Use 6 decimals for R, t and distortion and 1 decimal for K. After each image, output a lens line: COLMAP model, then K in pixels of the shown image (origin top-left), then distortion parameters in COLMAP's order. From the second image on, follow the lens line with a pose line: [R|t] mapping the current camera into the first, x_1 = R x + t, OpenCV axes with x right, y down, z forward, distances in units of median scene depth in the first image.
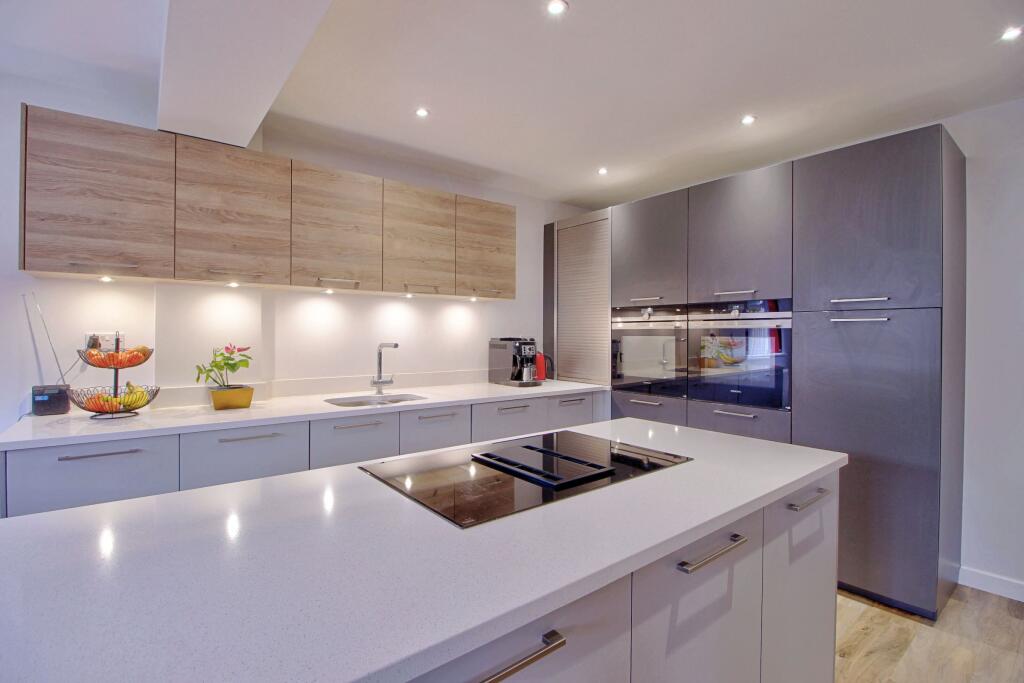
lens RADIAL K [[542.1, 0, 517.5], [0, 542.1, 335.7], [0, 0, 1]] dist [-0.008439, -0.002225]
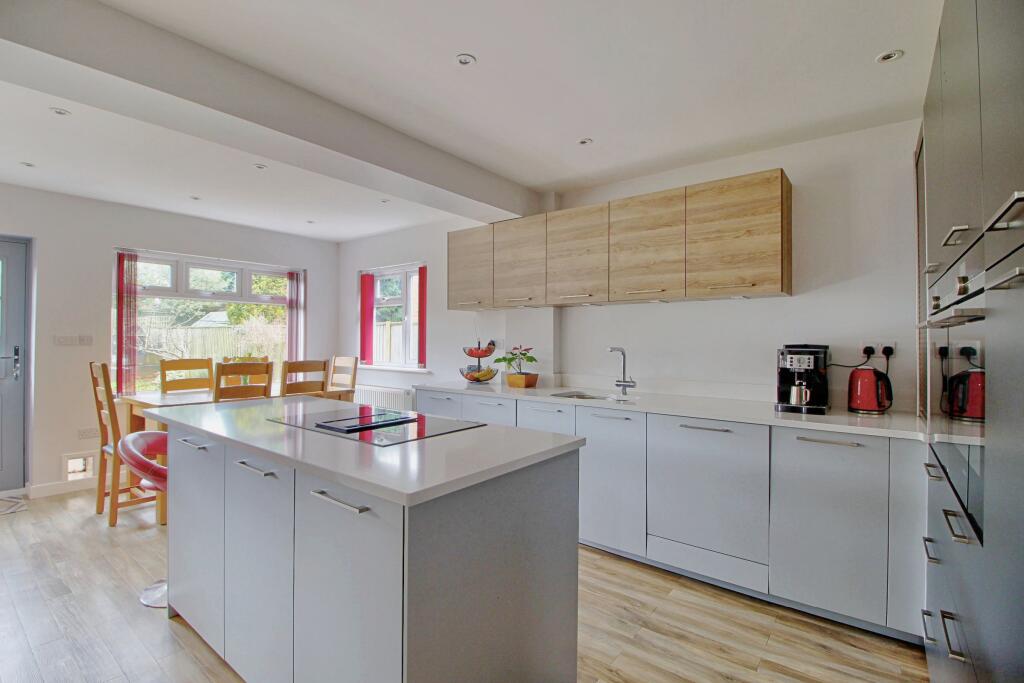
lens RADIAL K [[479.9, 0, 517.8], [0, 479.9, 344.2], [0, 0, 1]] dist [-0.030562, -0.000436]
pose [[0.171962, 0.005495, -0.985088, 0.648733], [-0.004257, 0.999979, 0.004835, 0.003545], [0.985094, 0.003362, 0.171982, 0.593972]]
